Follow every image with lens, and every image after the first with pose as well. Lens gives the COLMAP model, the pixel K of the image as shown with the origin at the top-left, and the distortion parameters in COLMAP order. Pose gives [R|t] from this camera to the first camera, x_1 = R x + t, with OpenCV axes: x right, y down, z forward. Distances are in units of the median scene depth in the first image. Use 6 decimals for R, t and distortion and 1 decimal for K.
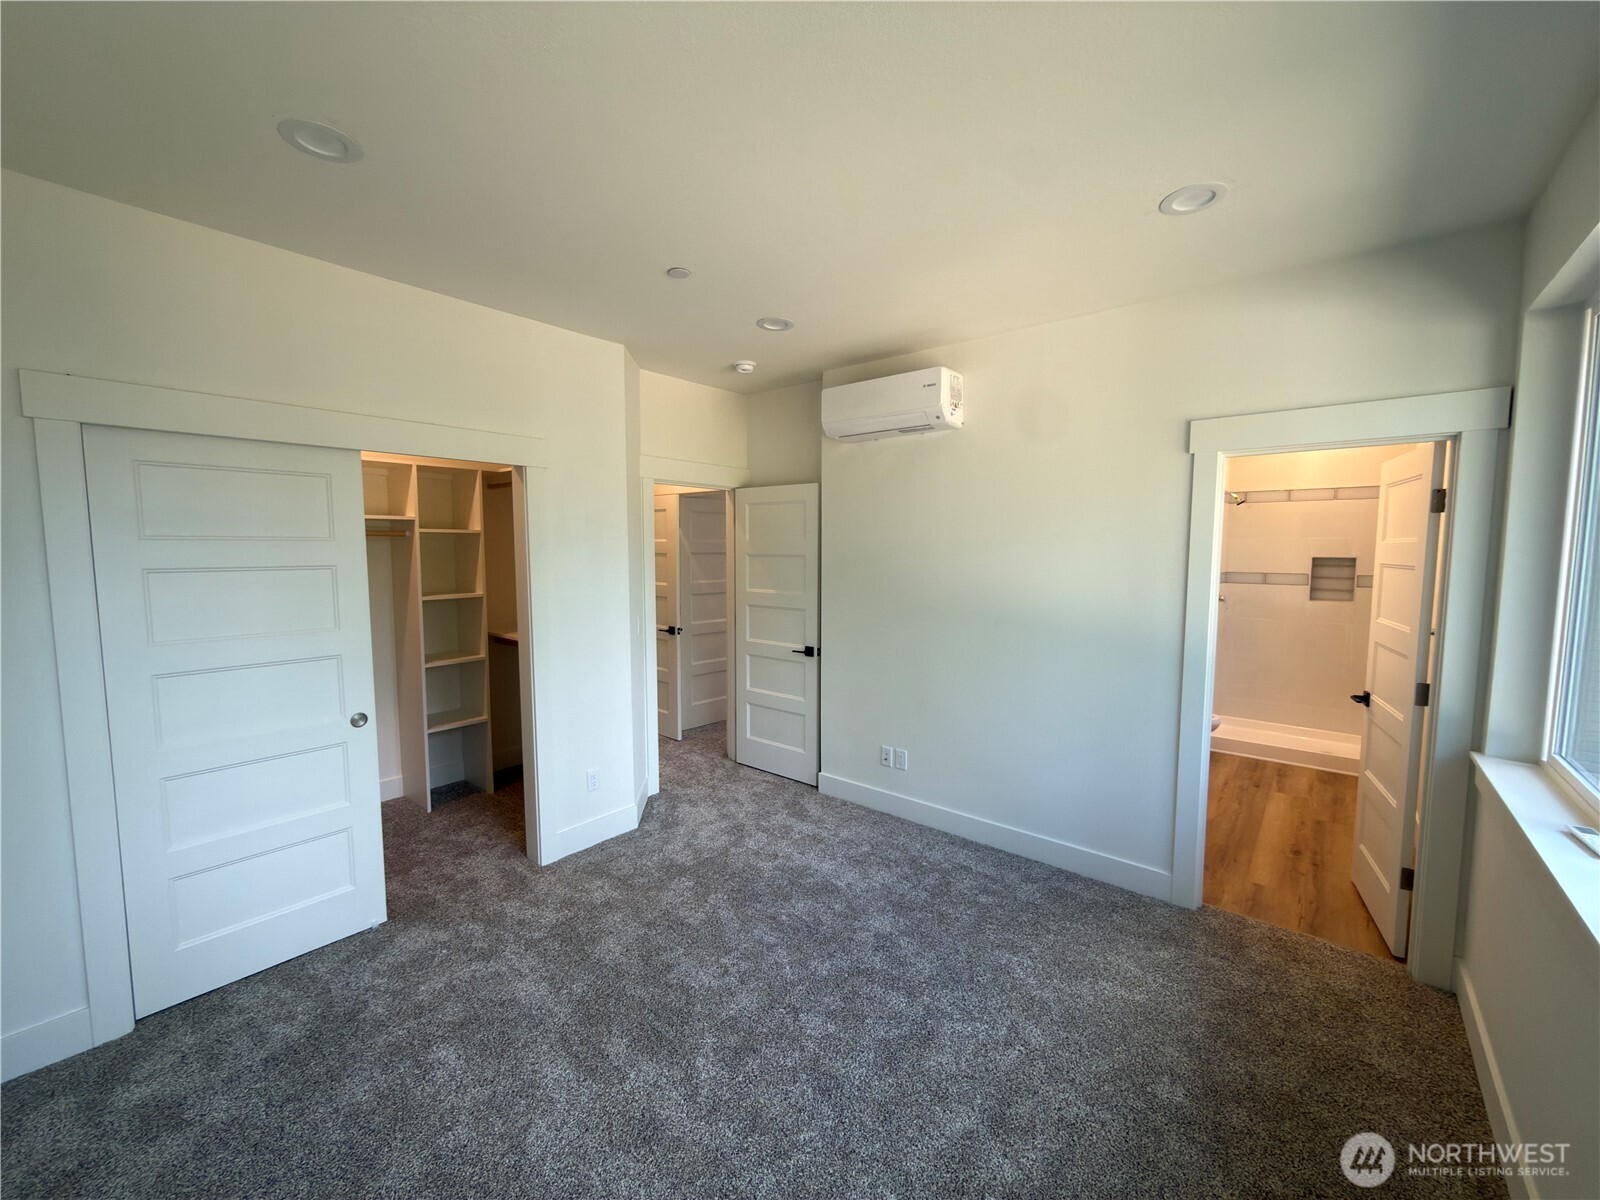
lens RADIAL K [[641.6, 0, 800.0], [0, 641.6, 600.0], [0, 0, 1]] dist [-0.002260, -0.000116]
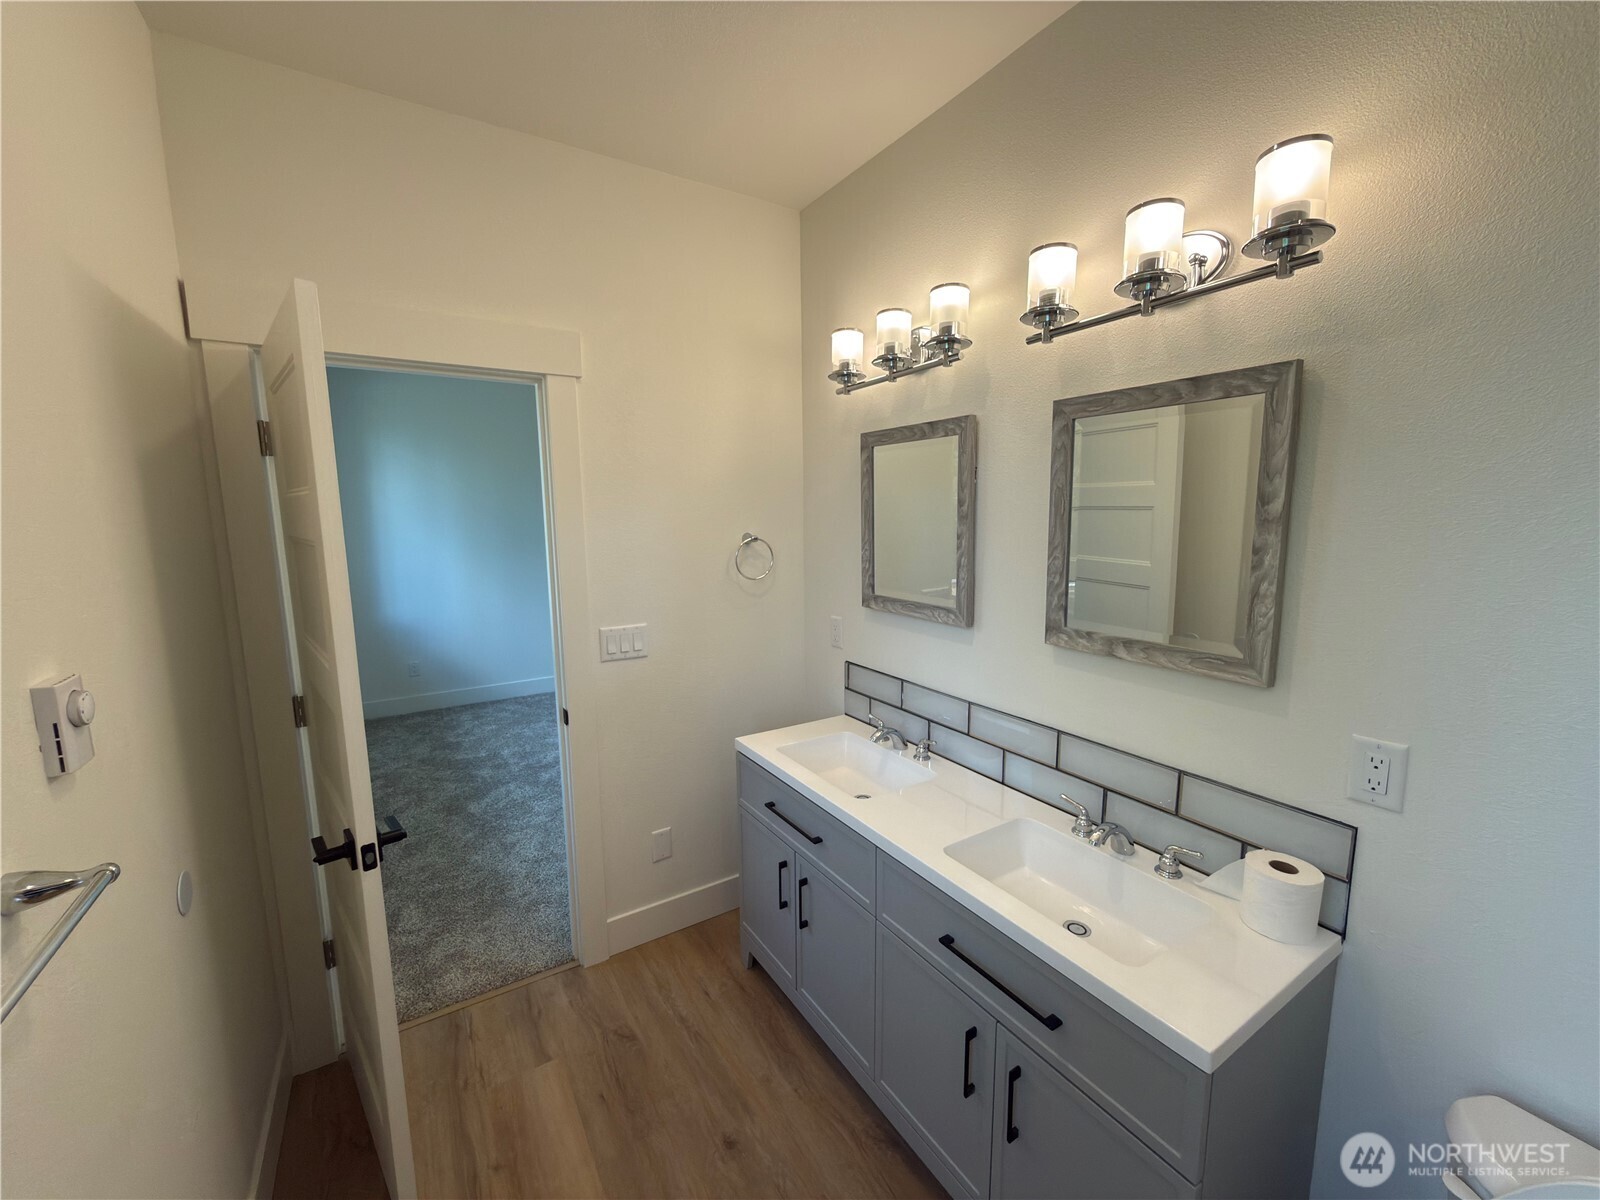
lens RADIAL K [[641.6, 0, 800.0], [0, 641.6, 600.0], [0, 0, 1]] dist [-0.002260, -0.000116]
pose [[-0.310069, 0.132312, -0.941462, 1.181127], [-0.070227, 0.984375, 0.161472, -0.124431], [0.948117, 0.116183, -0.295933, 1.384456]]
